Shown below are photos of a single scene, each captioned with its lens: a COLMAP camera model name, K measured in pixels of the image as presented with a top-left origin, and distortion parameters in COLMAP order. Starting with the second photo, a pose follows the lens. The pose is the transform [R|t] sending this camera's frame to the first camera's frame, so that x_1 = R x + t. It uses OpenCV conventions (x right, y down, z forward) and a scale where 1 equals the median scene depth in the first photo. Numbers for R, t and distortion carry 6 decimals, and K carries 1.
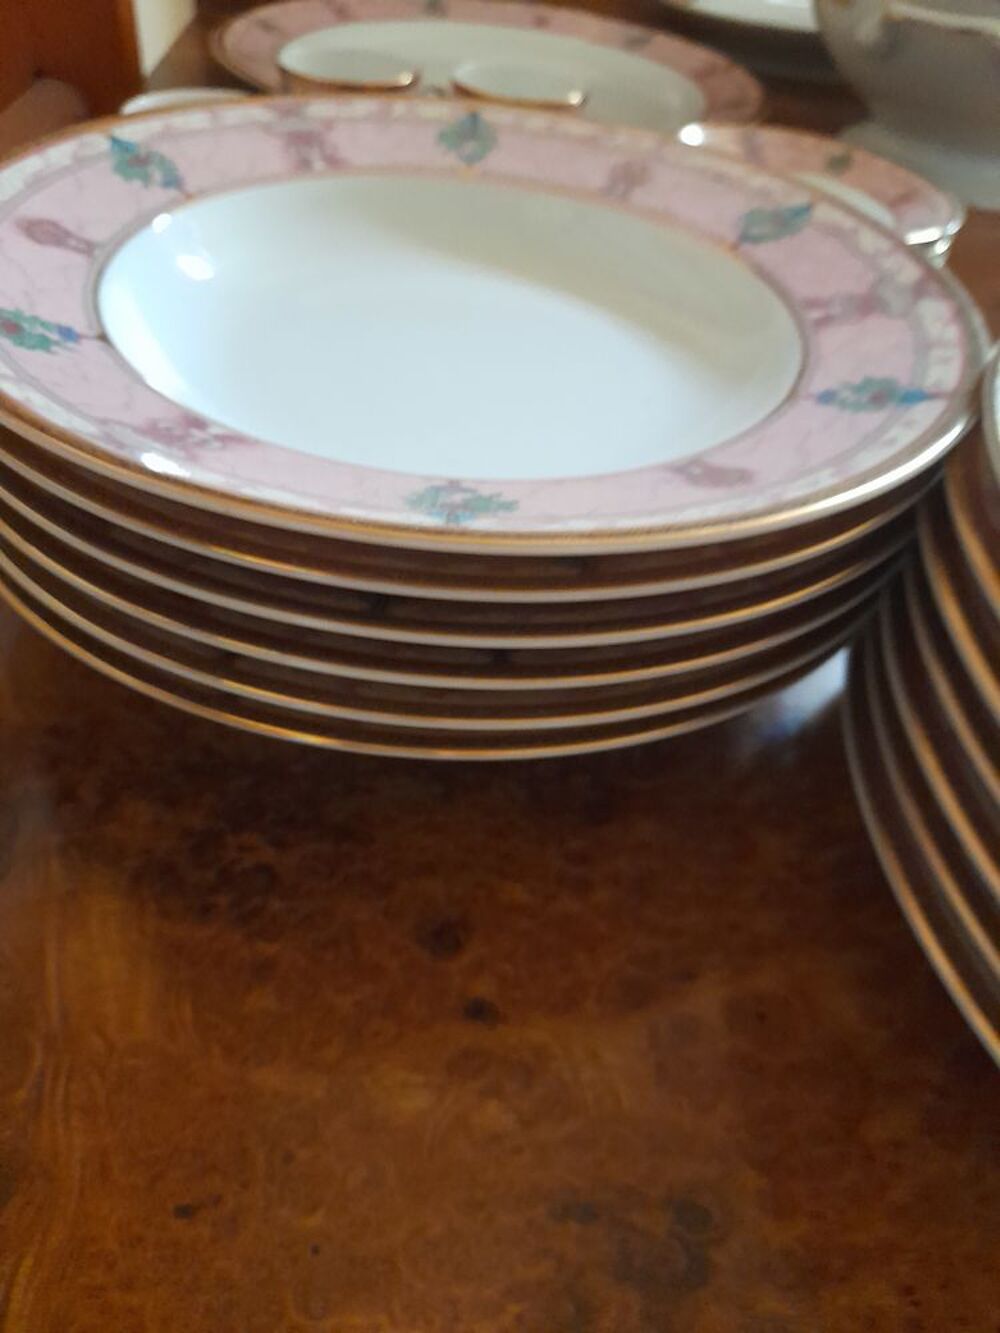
lens RADIAL K [[1107.9, 0, 500.0], [0, 1107.9, 666.5], [0, 0, 1]] dist [-0.008612, -0.007715]
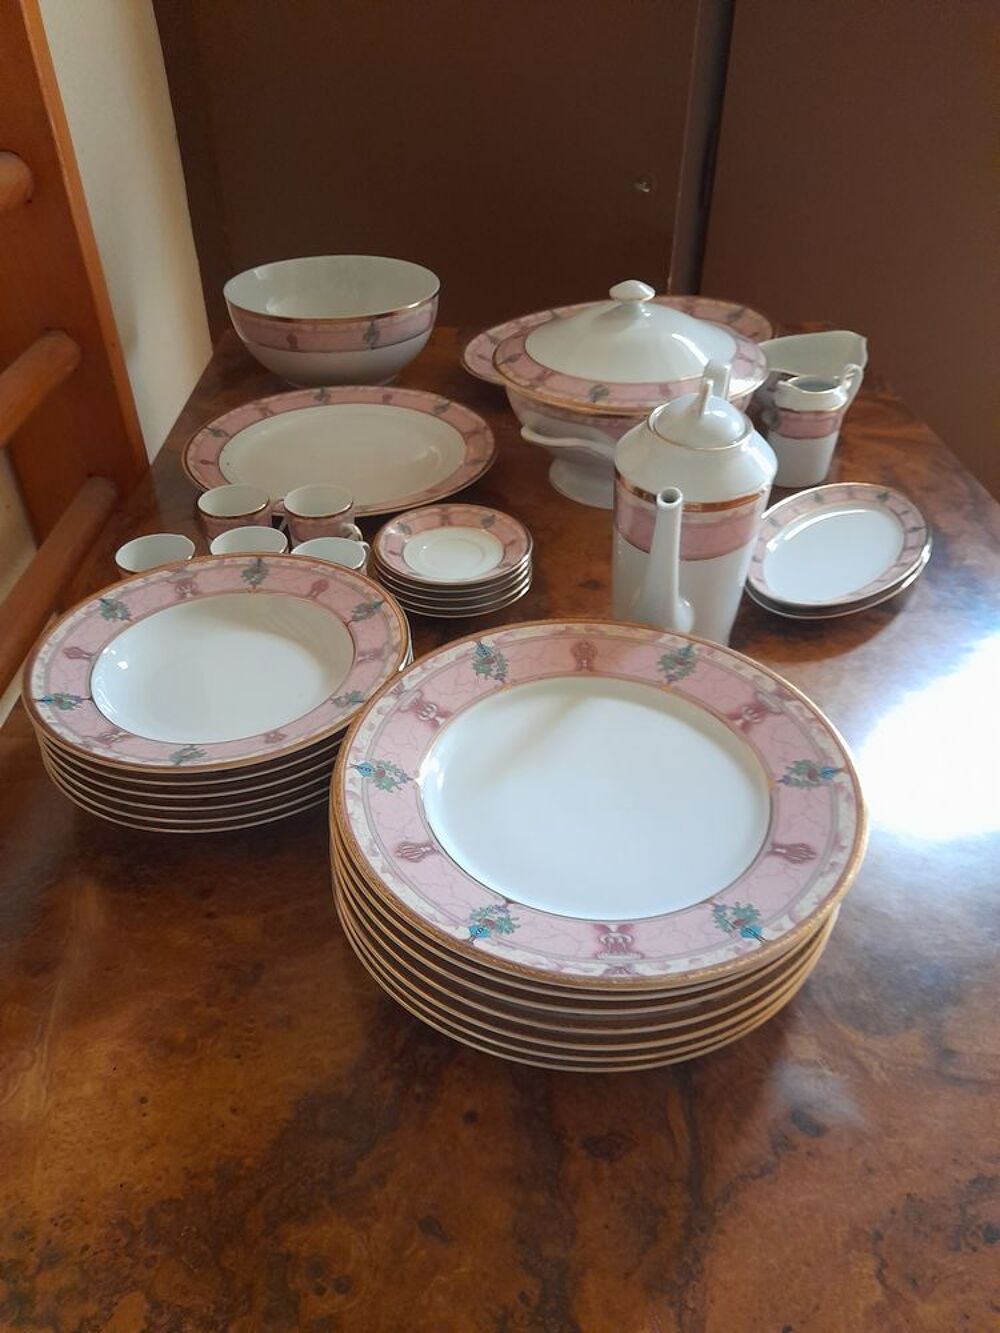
lens RADIAL K [[1116.5, 0, 500.0], [0, 1116.5, 666.5], [0, 0, 1]] dist [0.096470, -0.001371]
pose [[0.993626, -0.065817, -0.091517, 1.036204], [0.057151, 0.993903, -0.094288, -0.032796], [0.097165, 0.088457, 0.991330, -1.949400]]
